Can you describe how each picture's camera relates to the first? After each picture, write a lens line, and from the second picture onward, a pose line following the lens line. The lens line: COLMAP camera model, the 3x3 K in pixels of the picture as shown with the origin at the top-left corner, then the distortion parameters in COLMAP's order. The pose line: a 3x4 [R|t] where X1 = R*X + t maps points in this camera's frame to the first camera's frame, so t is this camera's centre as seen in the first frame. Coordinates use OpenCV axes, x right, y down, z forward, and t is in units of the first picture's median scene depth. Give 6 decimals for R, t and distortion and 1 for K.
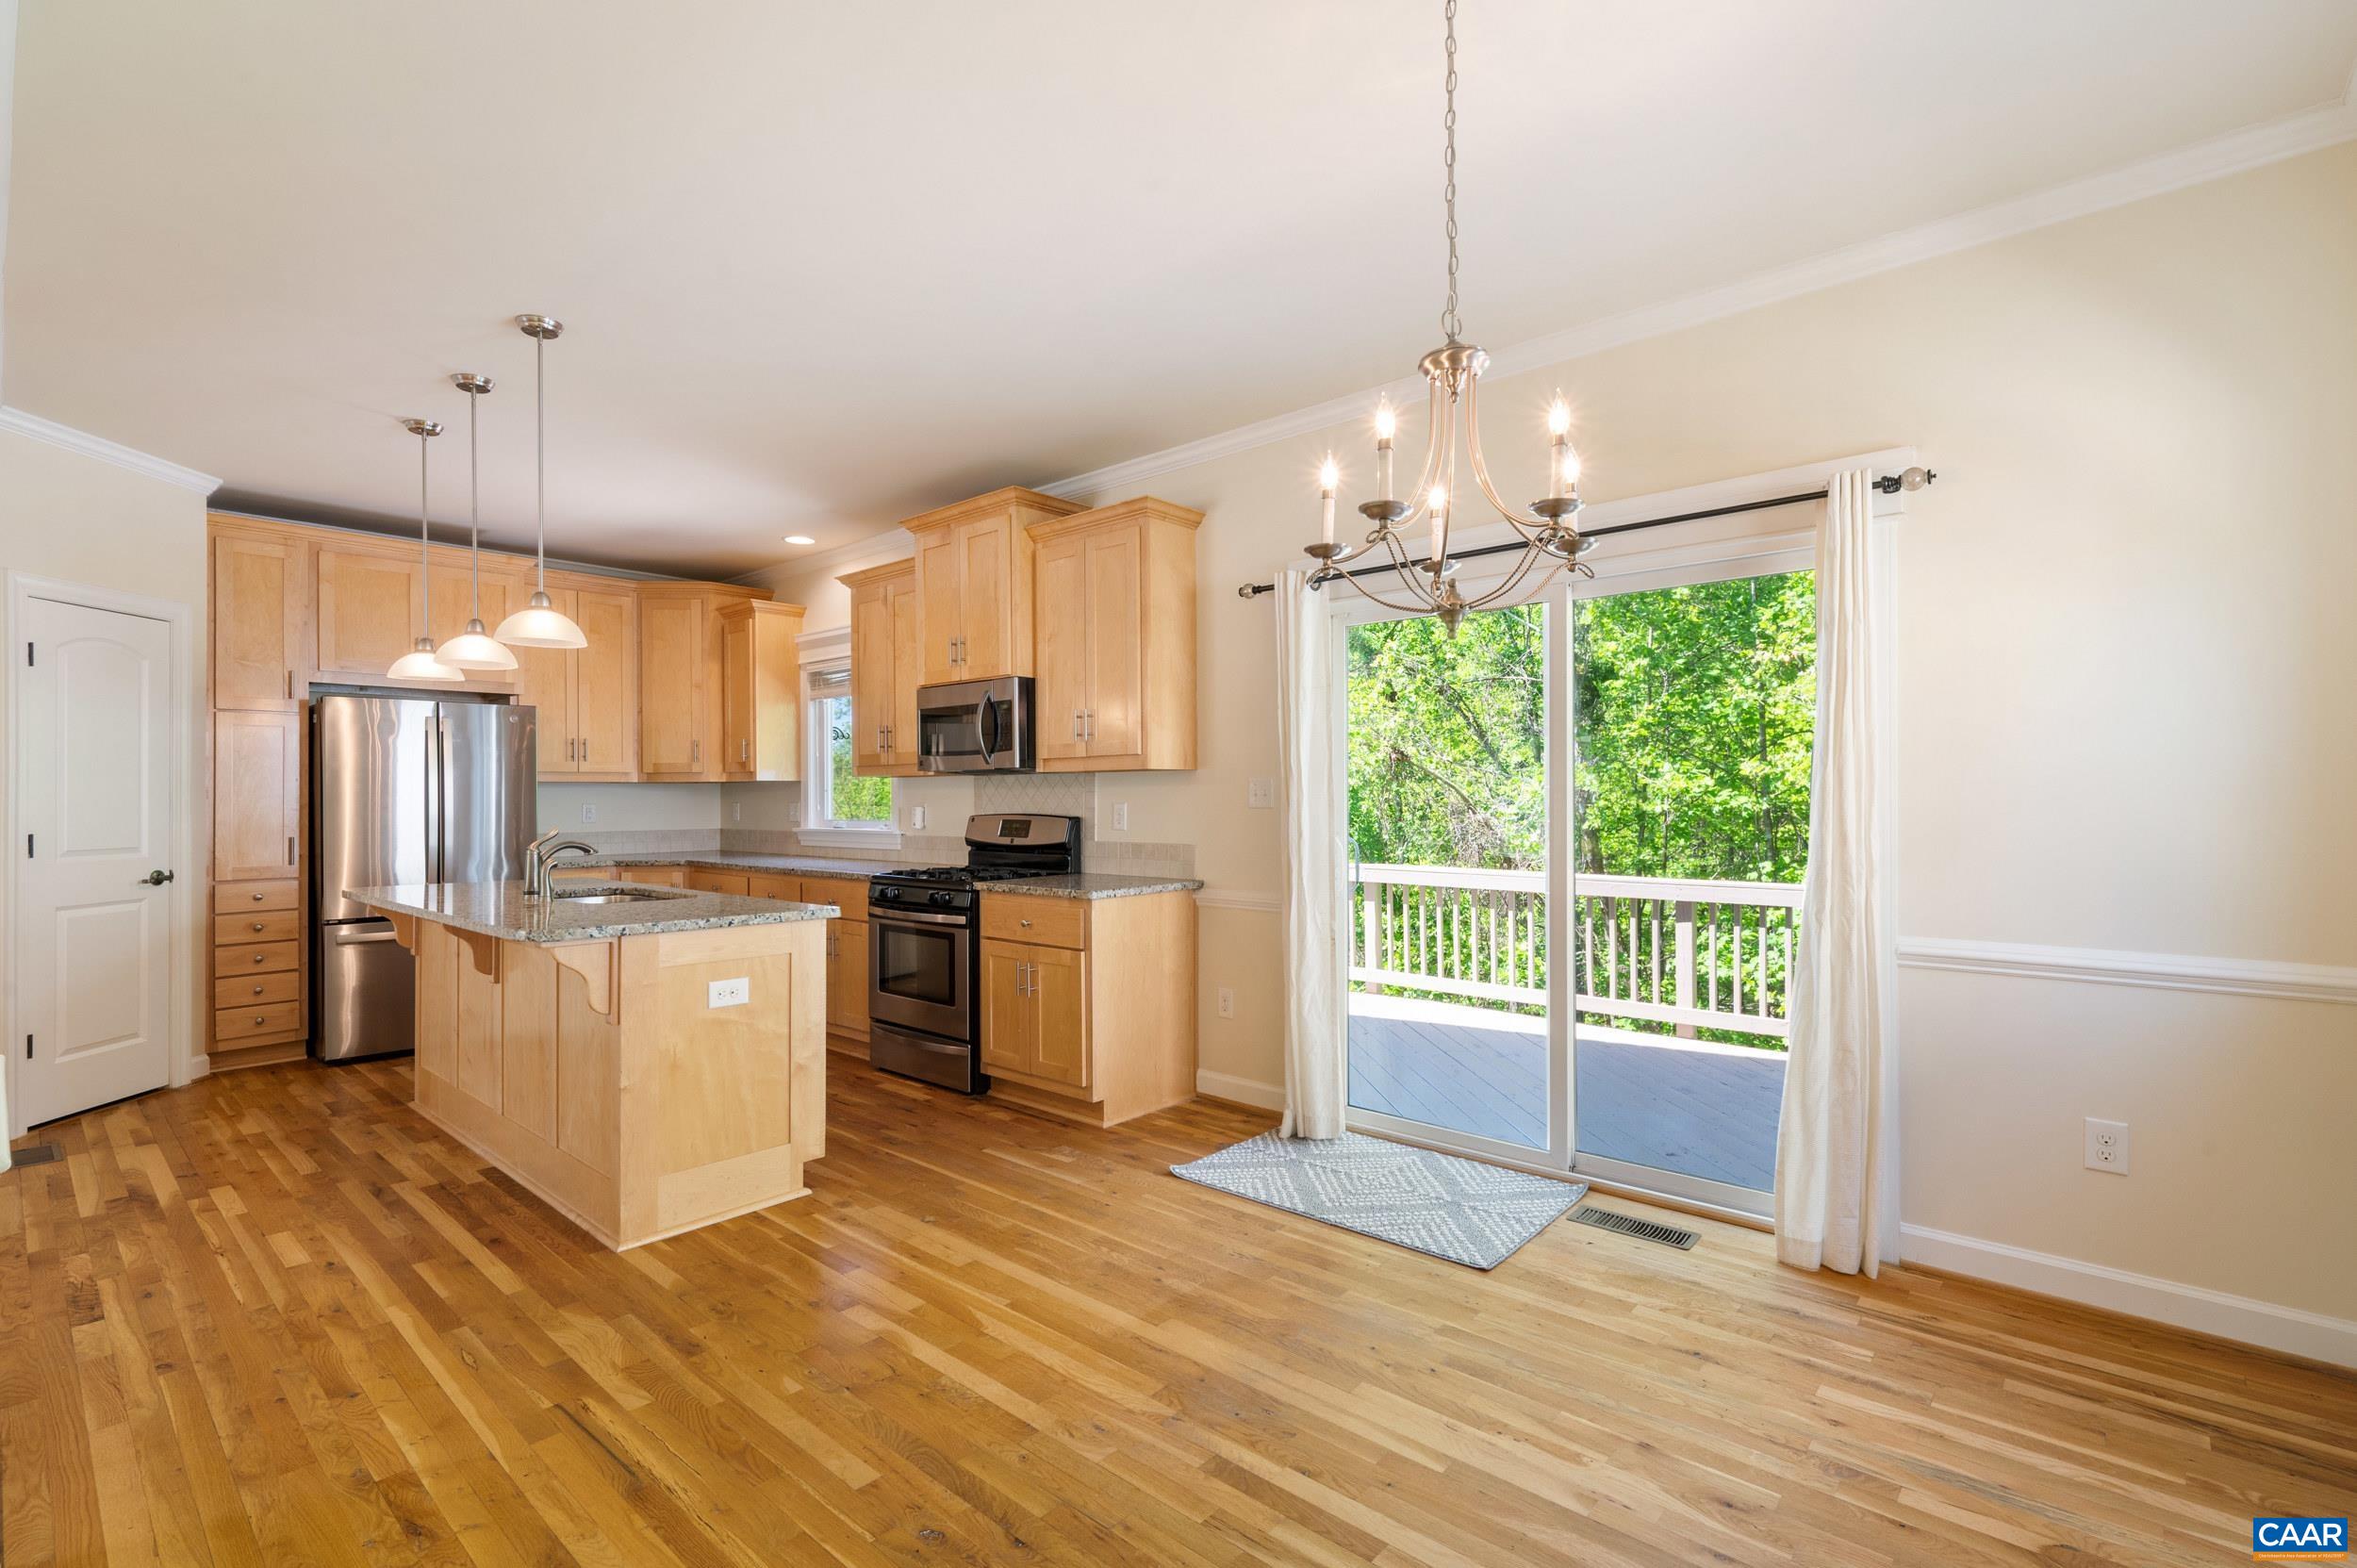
lens RADIAL K [[1064.5, 0, 1184.2], [0, 1064.5, 792.0], [0, 0, 1]] dist [-0.003793, -0.000032]
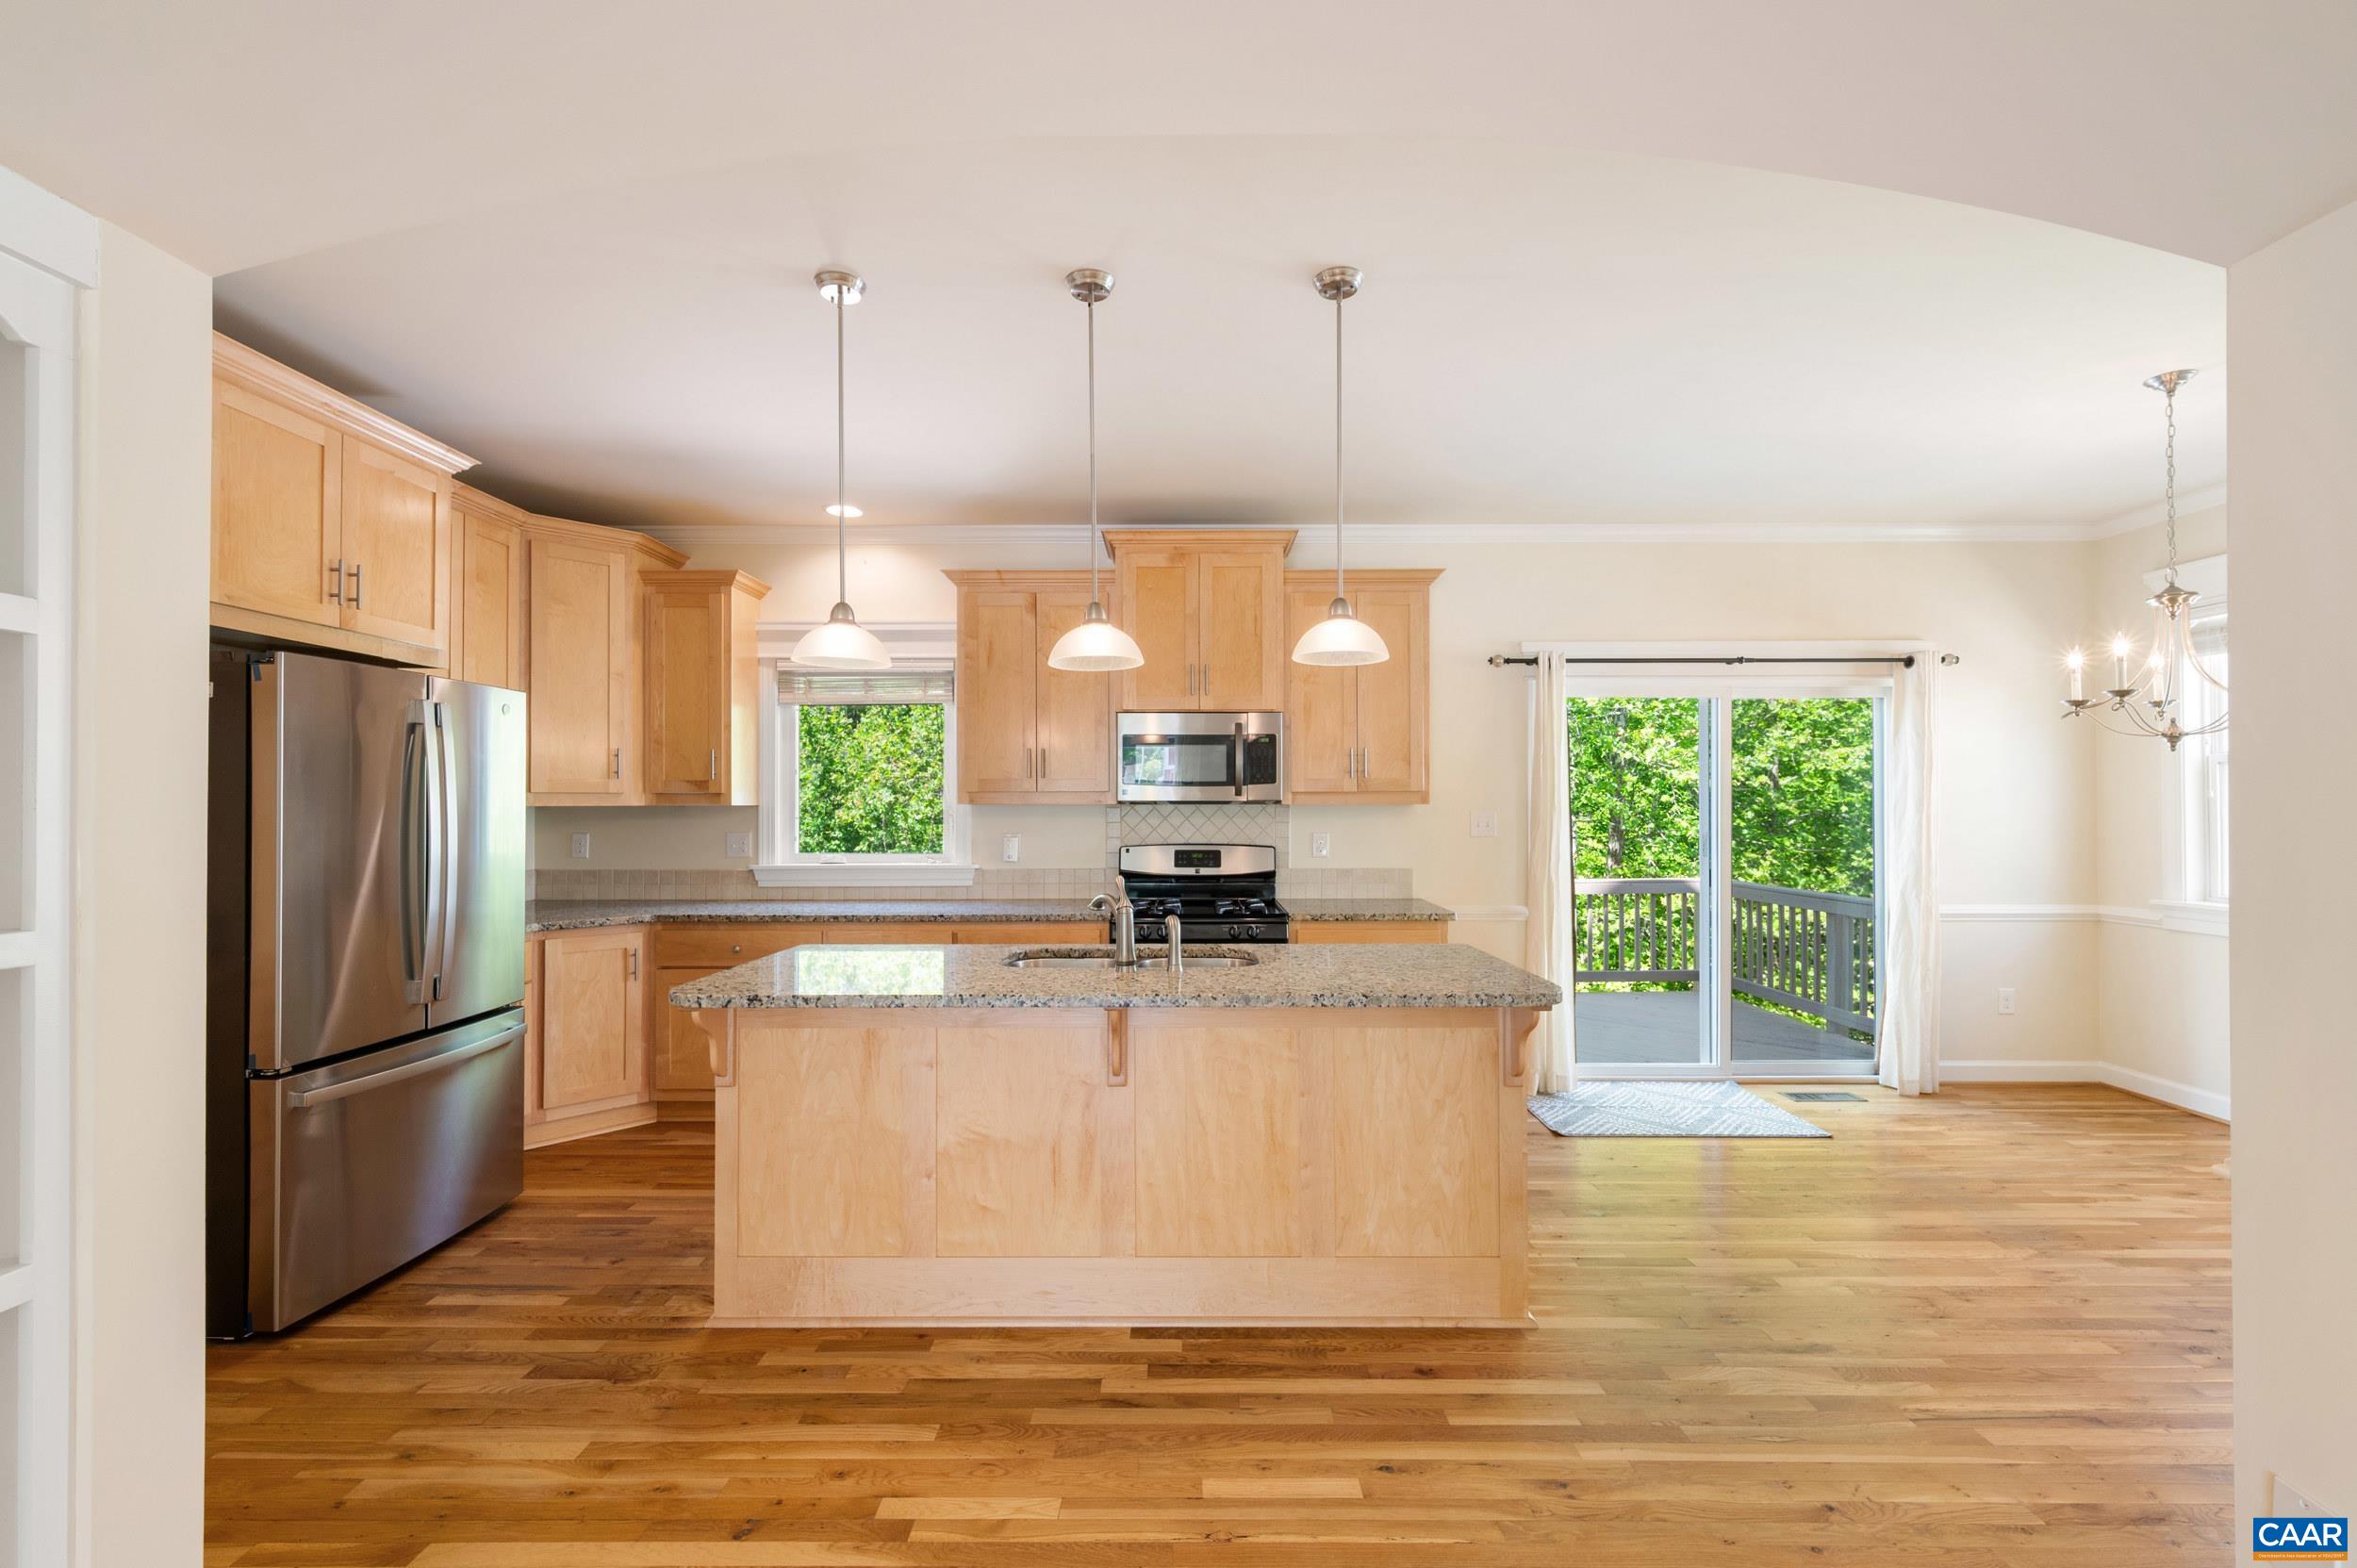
lens RADIAL K [[970.0, 0, 1177.6], [0, 970.0, 799.5], [0, 0, 1]] dist [-0.001563, -0.000096]
pose [[0.753879, 0.008832, 0.656954, -0.974843], [-0.005268, 0.999959, -0.007397, -0.018211], [-0.656992, 0.002116, 0.753895, 0.408875]]
